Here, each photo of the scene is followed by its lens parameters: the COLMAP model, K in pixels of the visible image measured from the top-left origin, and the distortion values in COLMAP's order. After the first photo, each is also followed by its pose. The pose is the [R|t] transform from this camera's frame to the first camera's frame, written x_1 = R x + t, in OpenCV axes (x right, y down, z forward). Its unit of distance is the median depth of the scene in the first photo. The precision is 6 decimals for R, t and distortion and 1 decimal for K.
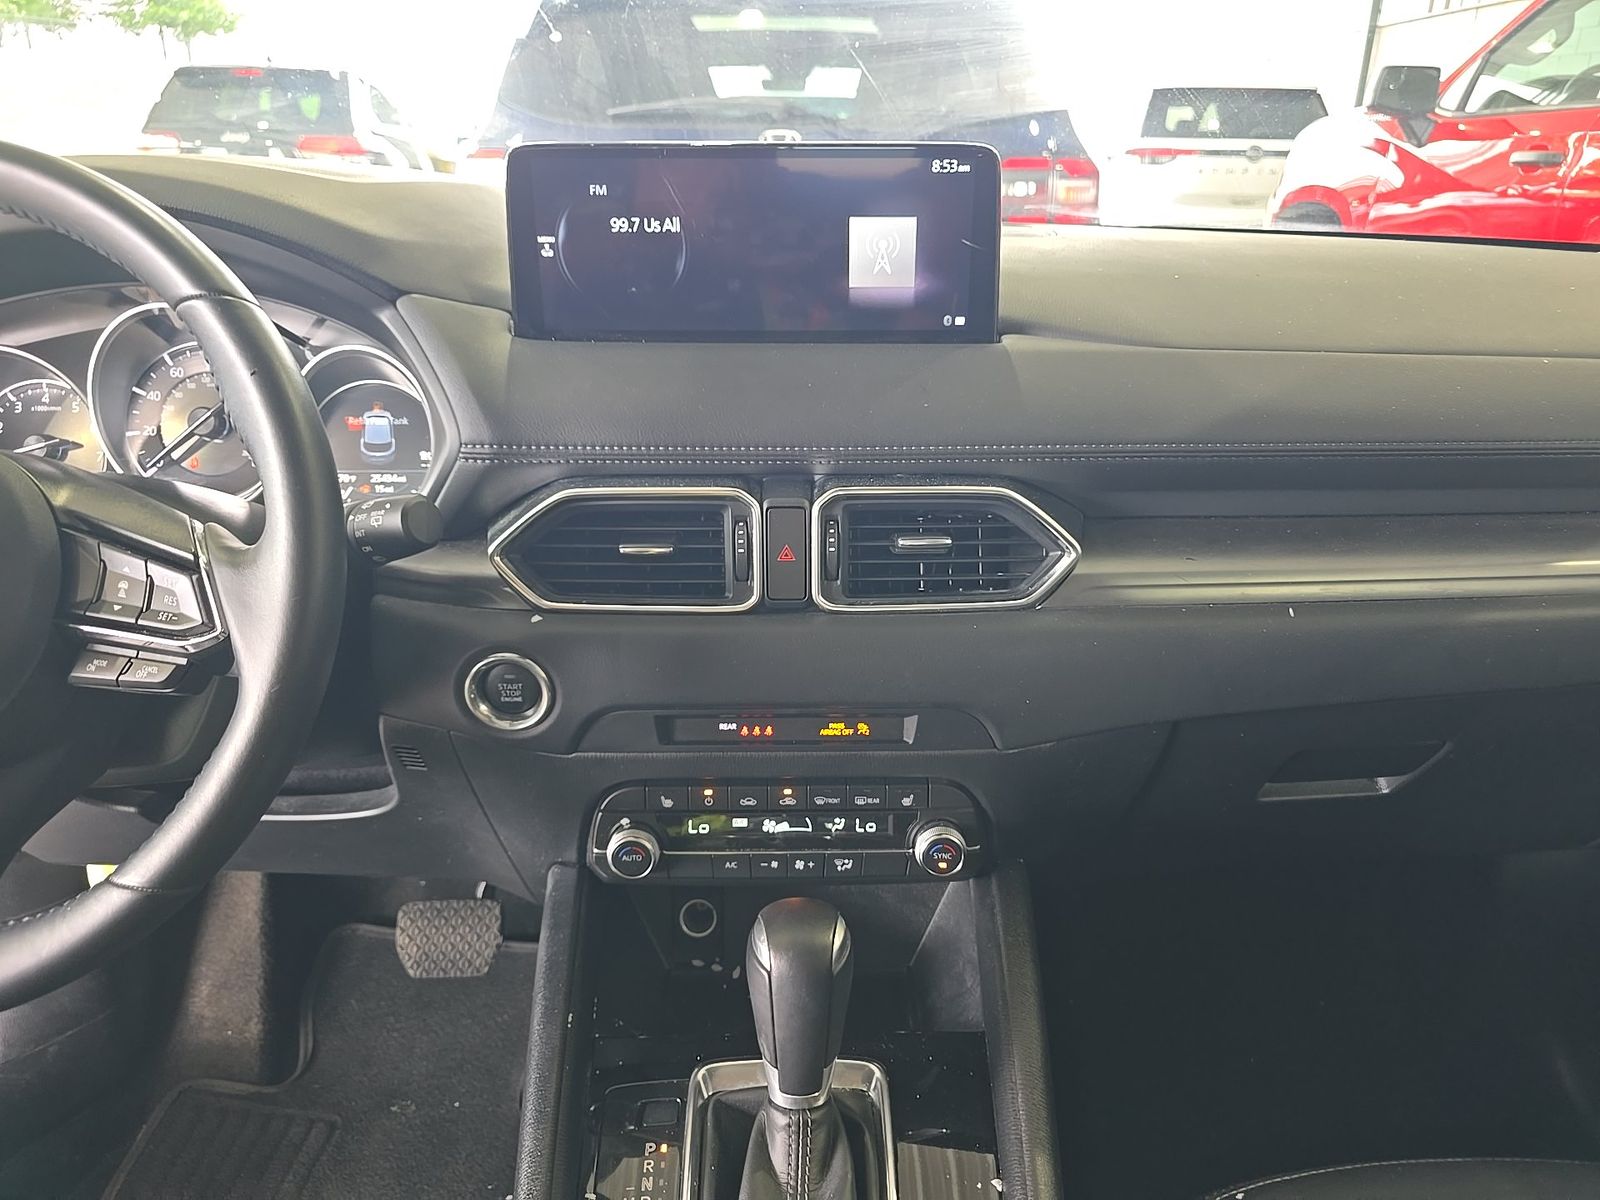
lens RADIAL K [[1080.3, 0, 800.0], [0, 1080.3, 600.0], [0, 0, 1]] dist [0.062291, -0.074380]
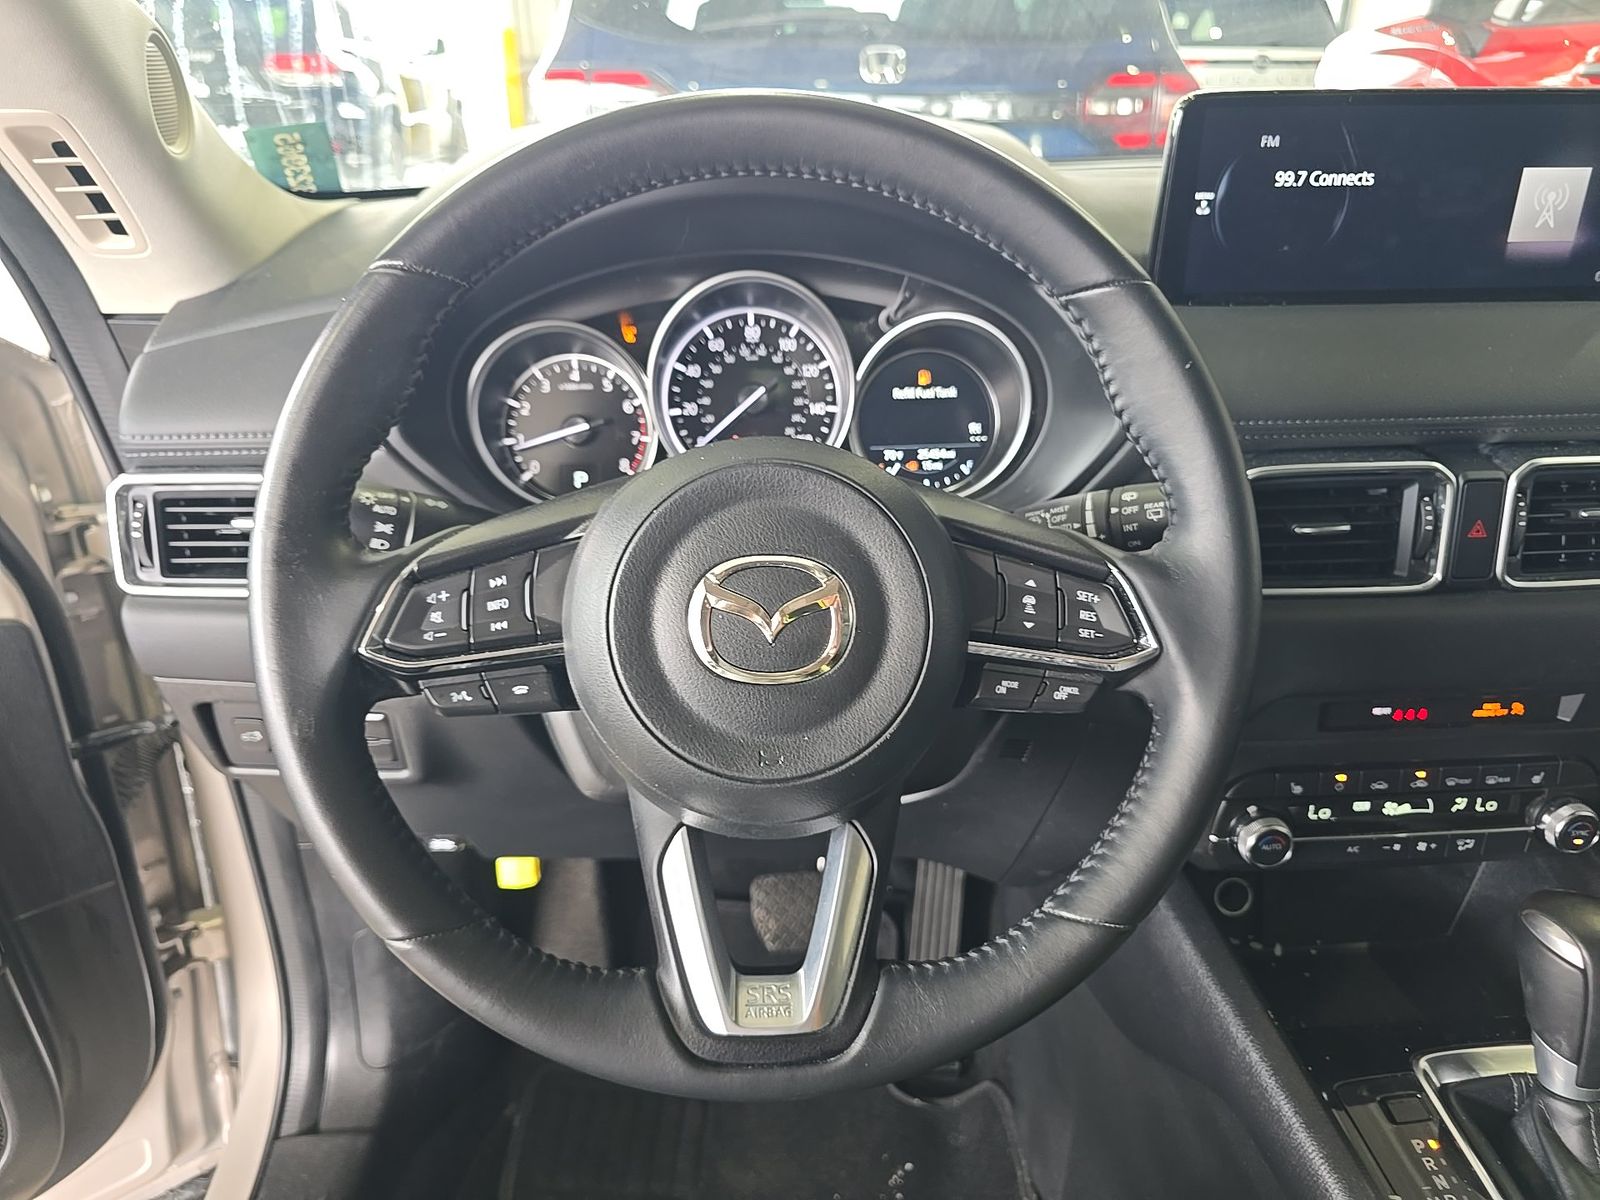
lens RADIAL K [[1080.3, 0, 800.0], [0, 1080.3, 600.0], [0, 0, 1]] dist [0.062291, -0.074380]
pose [[0.998679, -0.028314, 0.042878, -0.602176], [0.025322, 0.997310, 0.068789, -0.058704], [-0.044710, -0.067613, 0.996709, 0.062914]]
